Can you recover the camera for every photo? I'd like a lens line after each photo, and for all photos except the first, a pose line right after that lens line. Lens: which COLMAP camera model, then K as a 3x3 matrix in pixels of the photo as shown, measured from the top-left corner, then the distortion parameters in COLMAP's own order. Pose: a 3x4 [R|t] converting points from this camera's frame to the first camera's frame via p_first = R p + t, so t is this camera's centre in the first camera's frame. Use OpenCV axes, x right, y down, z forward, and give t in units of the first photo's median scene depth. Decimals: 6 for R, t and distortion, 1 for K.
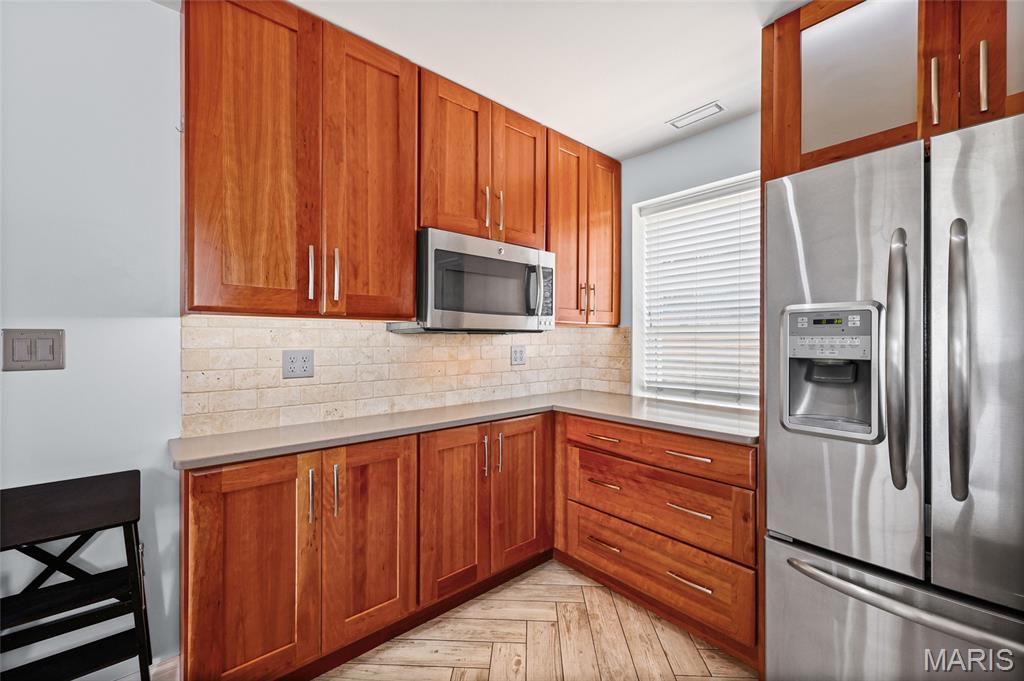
lens RADIAL K [[422.3, 0, 503.4], [0, 422.3, 339.9], [0, 0, 1]] dist [0.000706, 0.000371]
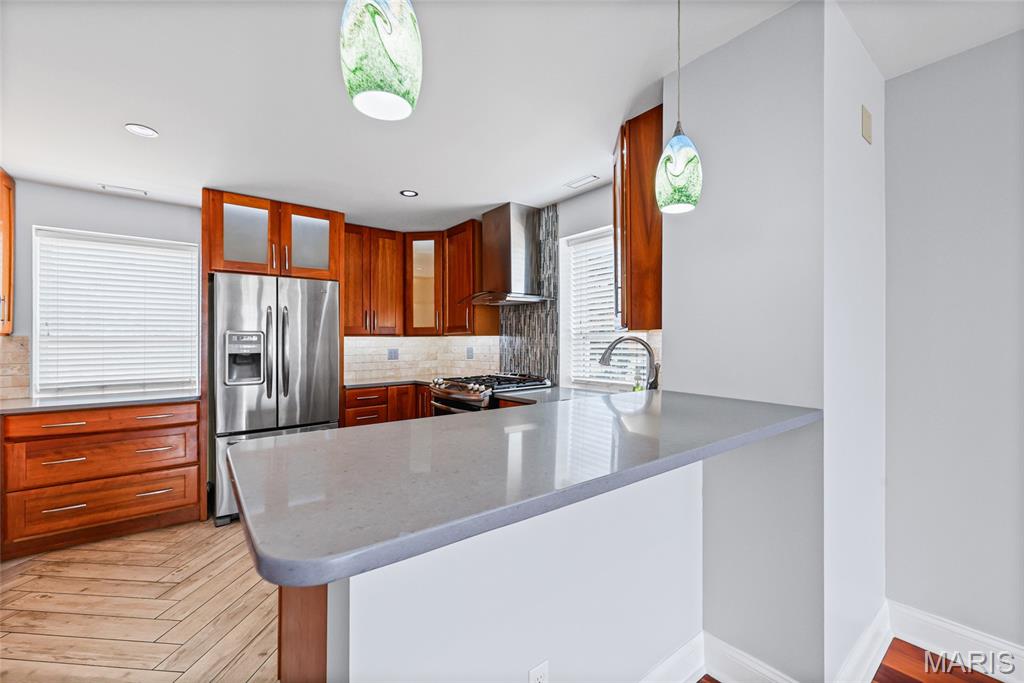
lens RADIAL K [[422.3, 0, 512.4], [0, 422.3, 329.2], [0, 0, 1]] dist [0.000706, 0.000371]
pose [[0.040239, 0.035733, 0.998551, -1.203603], [0.009347, 0.999303, -0.036137, 0.005517], [-0.999146, 0.010787, 0.039876, -0.483901]]
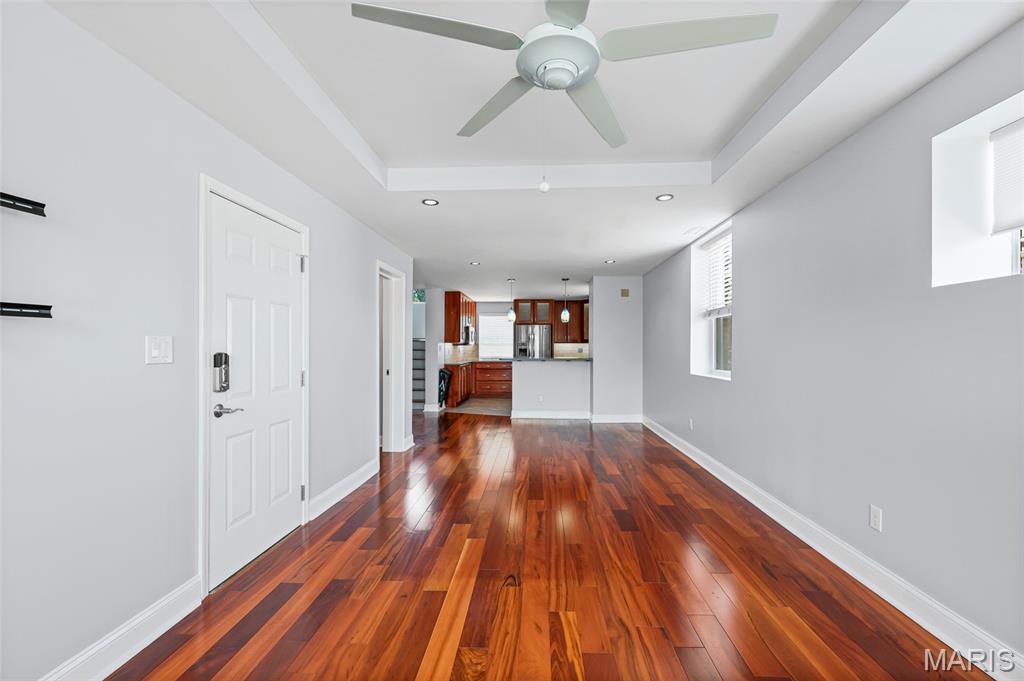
lens RADIAL K [[422.3, 0, 514.9], [0, 422.3, 343.4], [0, 0, 1]] dist [0.000706, 0.000371]
pose [[0.690779, 0.005311, 0.723046, -3.864994], [0.001140, 0.999964, -0.008435, 0.008013], [-0.723065, 0.006651, 0.690748, -3.334917]]
